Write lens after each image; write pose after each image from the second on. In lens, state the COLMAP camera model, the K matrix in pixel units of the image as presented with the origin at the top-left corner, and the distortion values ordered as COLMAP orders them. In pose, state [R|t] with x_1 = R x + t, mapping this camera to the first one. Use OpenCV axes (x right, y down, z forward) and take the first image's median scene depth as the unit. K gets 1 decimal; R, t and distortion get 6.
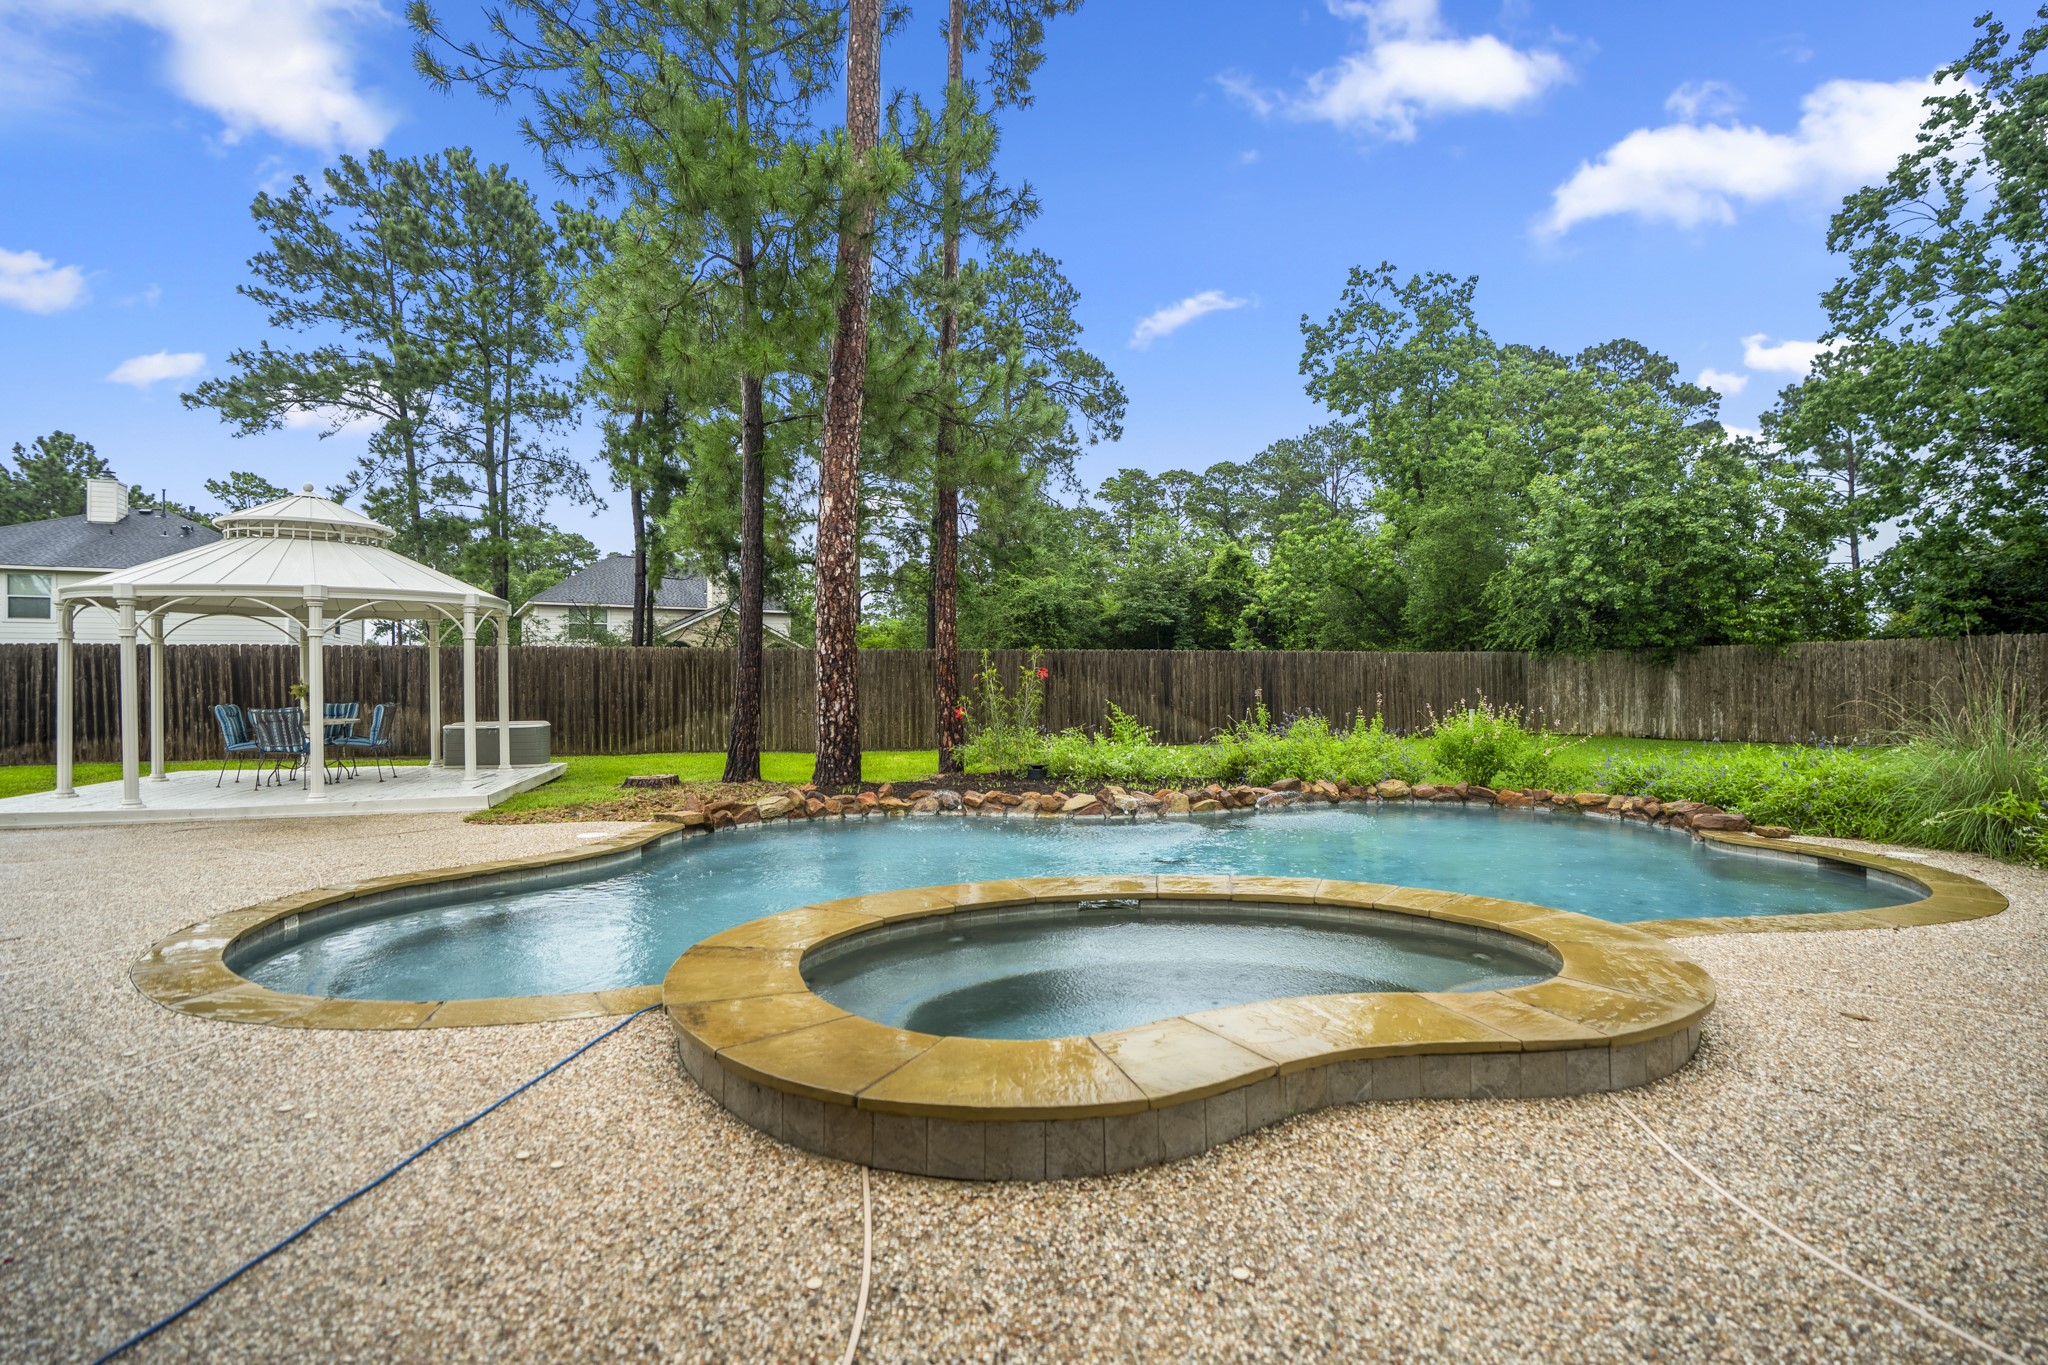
lens RADIAL K [[977.1, 0, 1023.0], [0, 977.1, 664.2], [0, 0, 1]] dist [-0.061811, 0.024707]
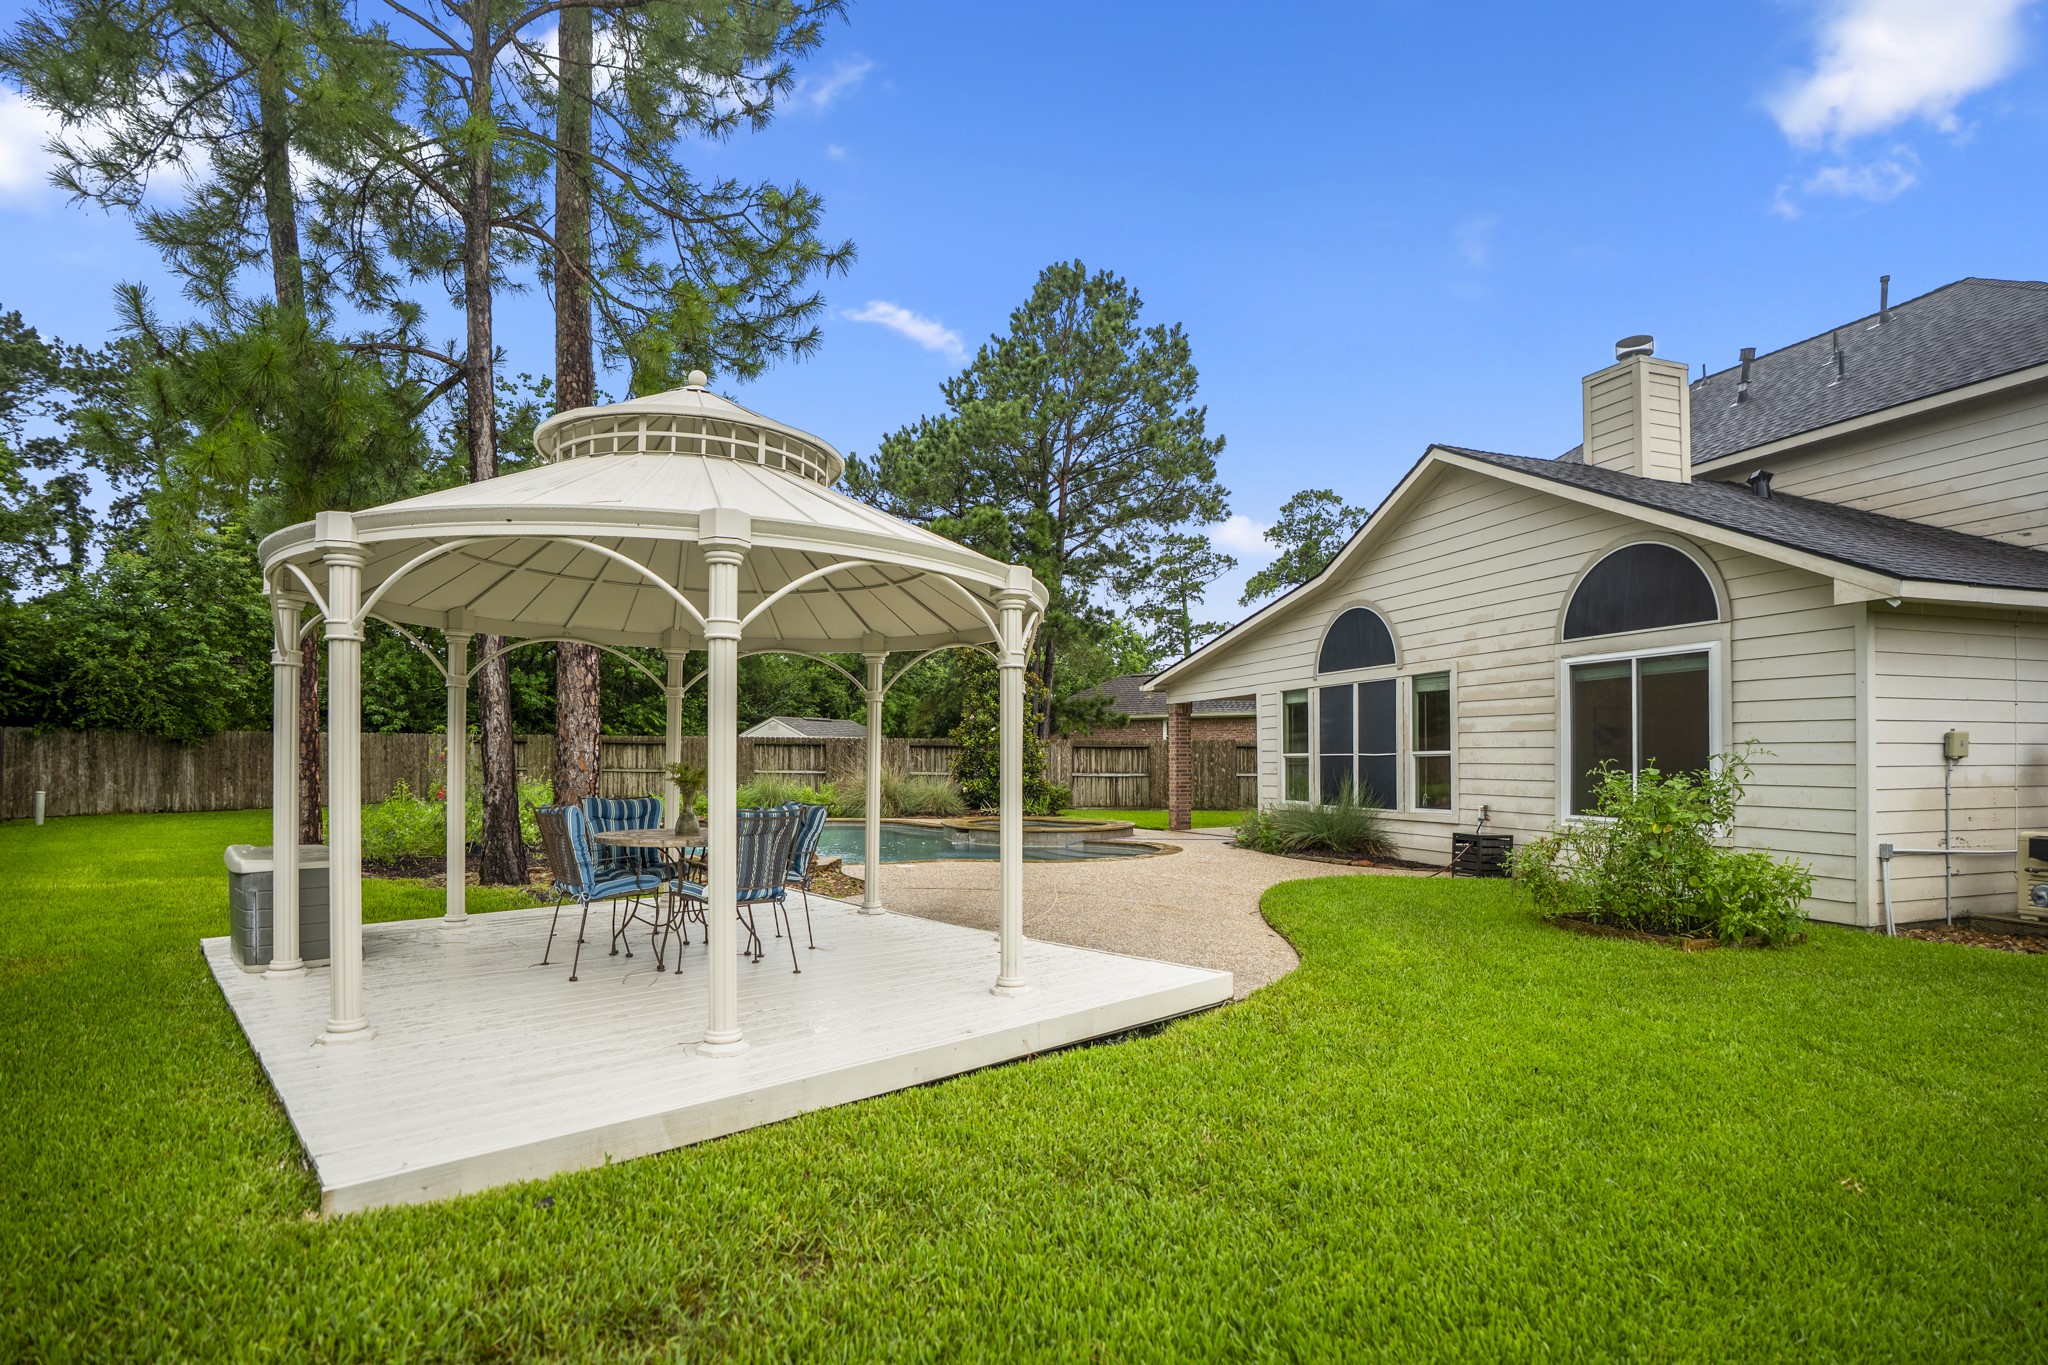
lens RADIAL K [[973.3, 0, 1013.8], [0, 973.3, 699.3], [0, 0, 1]] dist [-0.047939, 0.021581]
pose [[-0.459178, 0.059465, 0.886352, -0.860934], [-0.016467, 0.997016, -0.075421, 0.016938], [-0.888192, -0.049227, -0.456828, 0.729267]]
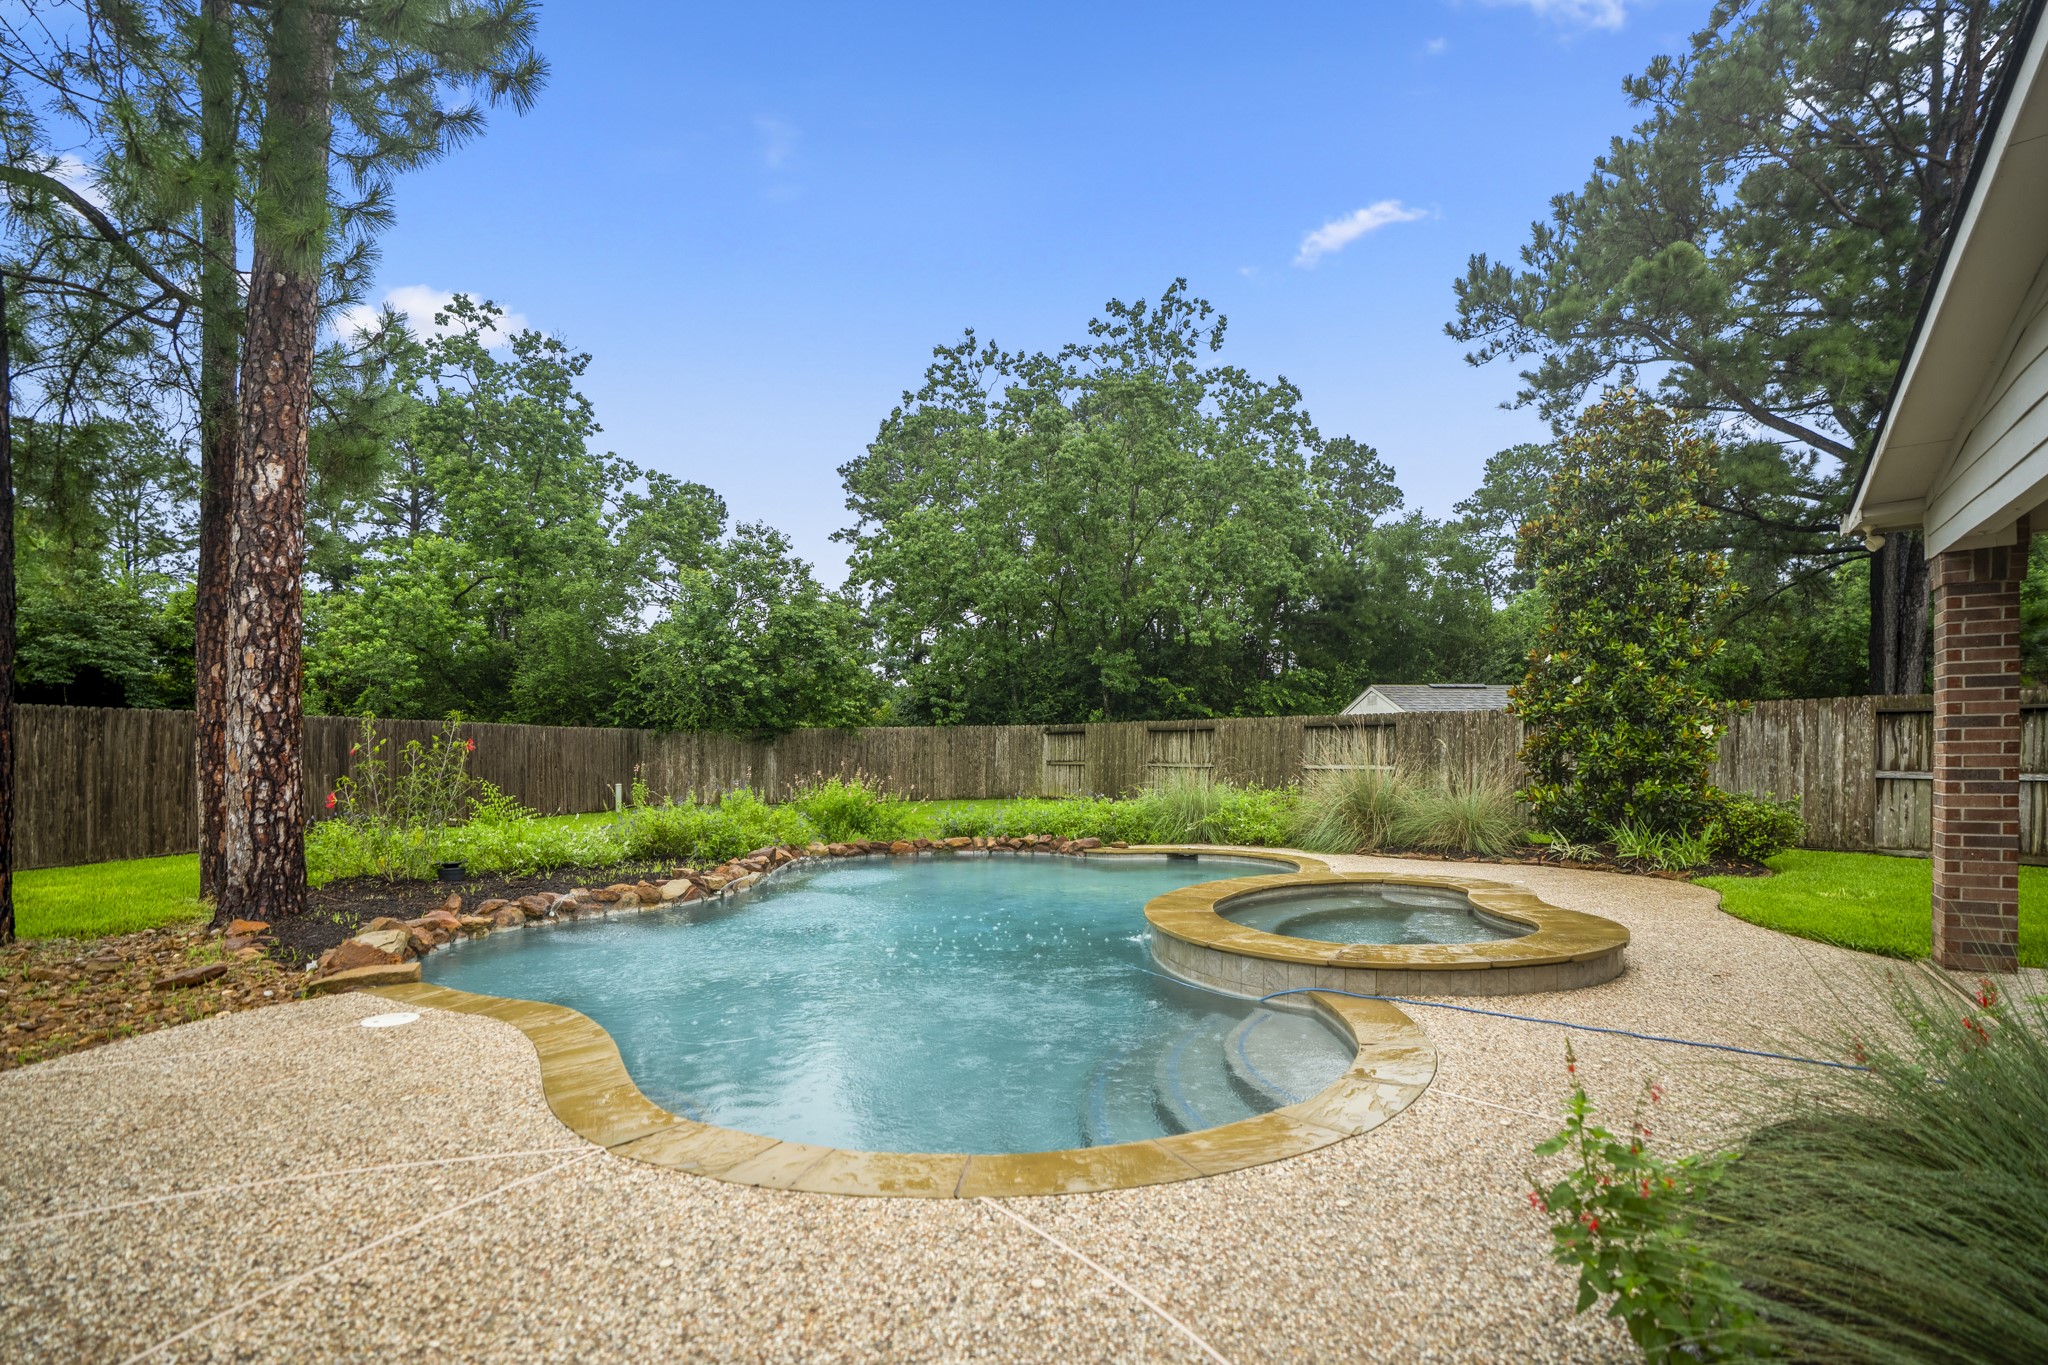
lens RADIAL K [[1019.1, 0, 1032.2], [0, 1019.1, 740.2], [0, 0, 1]] dist [-0.062404, 0.028992]
pose [[0.403910, 0.012021, 0.914720, -0.405449], [-0.010530, 0.999909, -0.008491, 0.005704], [-0.914738, -0.006203, 0.404000, 0.197047]]
